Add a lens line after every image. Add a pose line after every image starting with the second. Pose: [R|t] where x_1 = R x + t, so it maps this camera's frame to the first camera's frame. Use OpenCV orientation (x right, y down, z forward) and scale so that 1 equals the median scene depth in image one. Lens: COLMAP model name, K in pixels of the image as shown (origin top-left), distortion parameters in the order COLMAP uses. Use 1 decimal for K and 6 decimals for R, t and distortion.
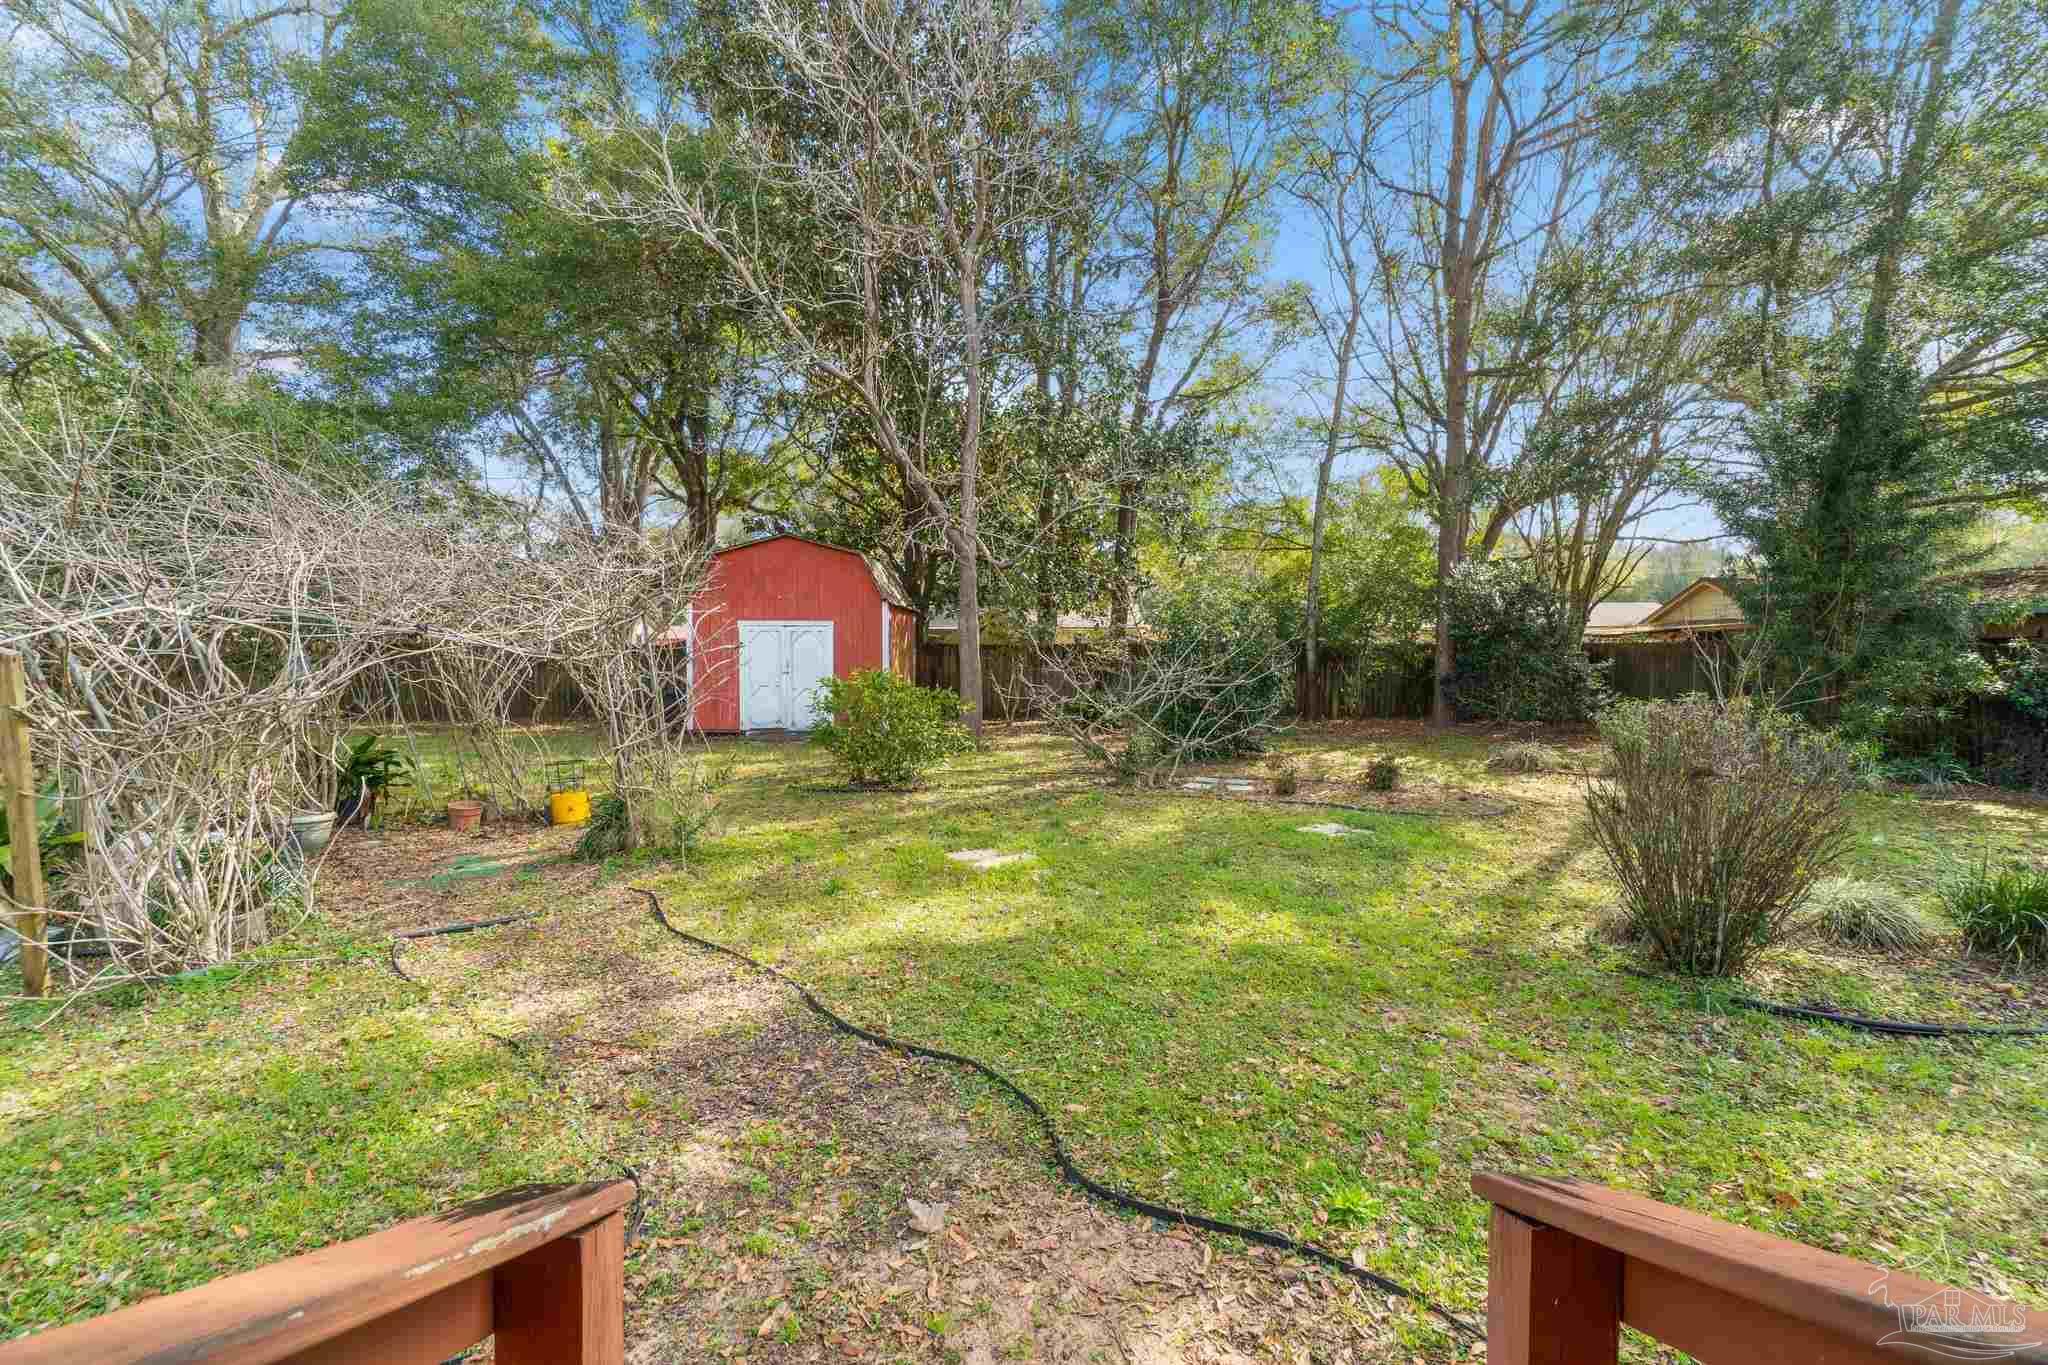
lens RADIAL K [[879.5, 0, 1020.9], [0, 879.5, 657.4], [0, 0, 1]] dist [-0.003675, -0.000309]
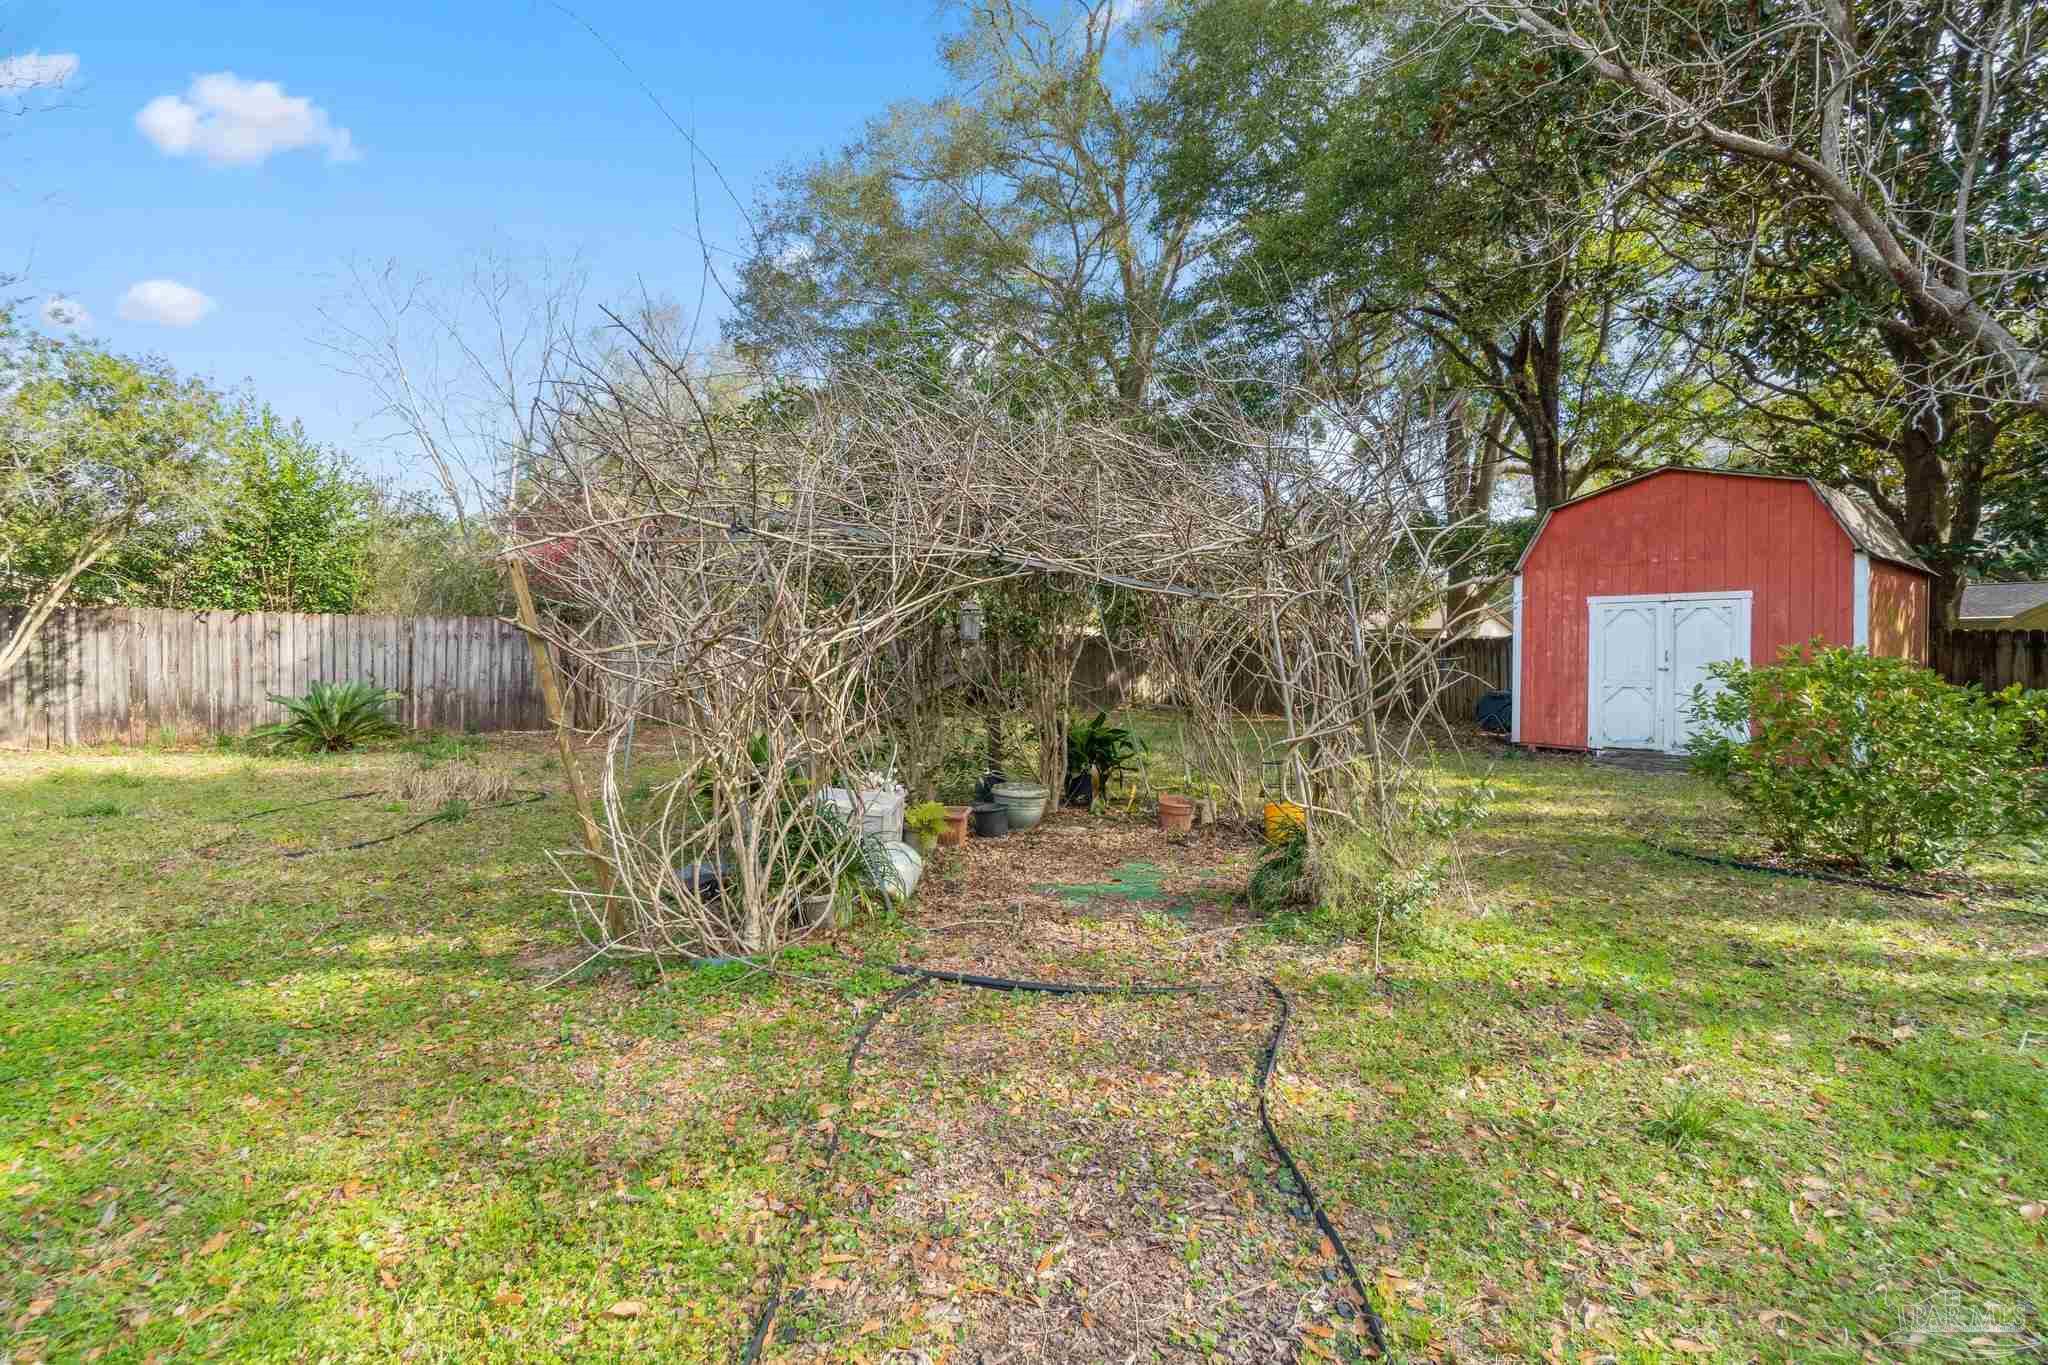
lens RADIAL K [[912.0, 0, 1026.7], [0, 912.0, 650.3], [0, 0, 1]] dist [-0.000312, -0.000269]
pose [[0.626444, 0.003407, -0.779459, -0.027459], [-0.018594, 0.999771, -0.010574, 0.019717], [0.779245, 0.021117, 0.626364, 0.179463]]
